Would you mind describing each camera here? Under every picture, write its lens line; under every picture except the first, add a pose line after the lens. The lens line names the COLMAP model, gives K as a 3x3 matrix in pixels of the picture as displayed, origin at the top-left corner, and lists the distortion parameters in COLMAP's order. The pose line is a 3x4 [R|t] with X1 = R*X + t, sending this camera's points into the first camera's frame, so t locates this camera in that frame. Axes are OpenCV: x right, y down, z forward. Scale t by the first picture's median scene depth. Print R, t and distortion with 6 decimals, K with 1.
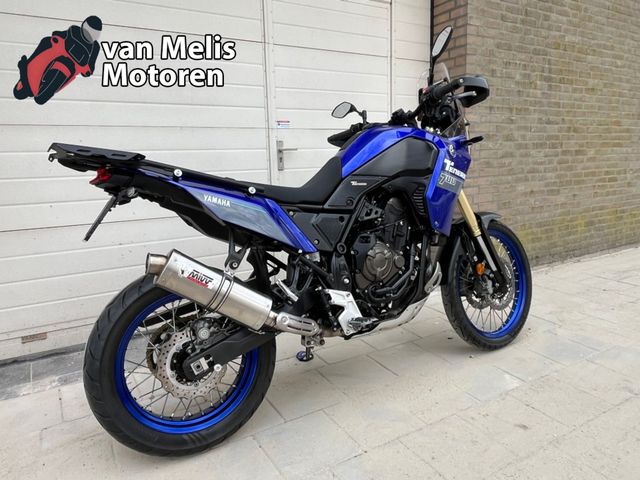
lens RADIAL K [[460.9, 0, 313.4], [0, 460.9, 238.5], [0, 0, 1]] dist [0.002338, -0.003502]
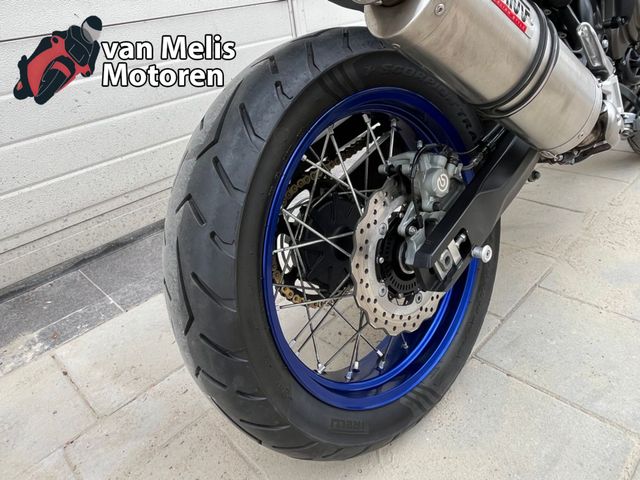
lens RADIAL K [[460.9, 0, 313.4], [0, 460.9, 238.5], [0, 0, 1]] dist [0.002338, -0.003502]
pose [[0.966691, -0.198124, 0.162032, -0.365514], [0.145526, 0.946259, 0.288817, 0.100330], [-0.210546, -0.255617, 0.943573, 0.533147]]
